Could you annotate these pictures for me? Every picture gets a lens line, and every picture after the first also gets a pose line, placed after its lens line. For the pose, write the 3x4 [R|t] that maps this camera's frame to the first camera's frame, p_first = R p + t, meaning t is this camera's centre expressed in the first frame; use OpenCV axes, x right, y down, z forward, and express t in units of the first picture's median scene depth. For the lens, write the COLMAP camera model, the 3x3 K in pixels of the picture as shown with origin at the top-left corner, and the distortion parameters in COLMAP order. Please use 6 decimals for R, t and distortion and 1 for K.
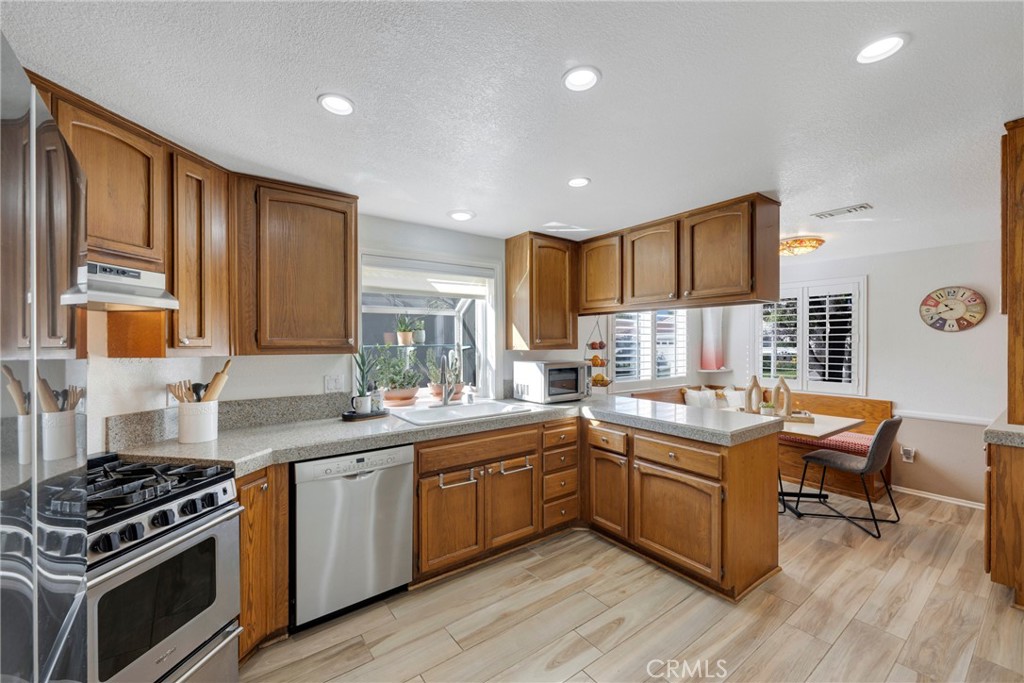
lens RADIAL K [[411.0, 0, 510.9], [0, 411.0, 344.2], [0, 0, 1]] dist [-0.002530, 0.000398]
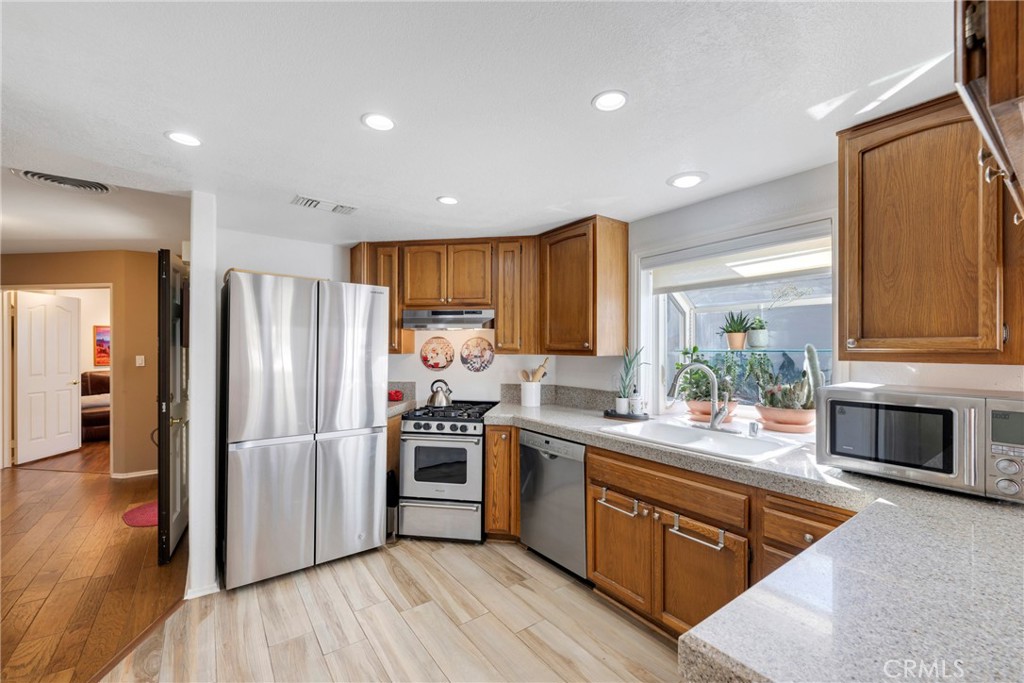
lens RADIAL K [[425.1, 0, 511.5], [0, 425.1, 347.2], [0, 0, 1]] dist [-0.000118, -0.001138]
pose [[-0.012918, 0.003654, -0.999910, 0.790396], [-0.006105, 0.999974, 0.003733, -0.003863], [0.999898, 0.006153, -0.012895, 0.796644]]
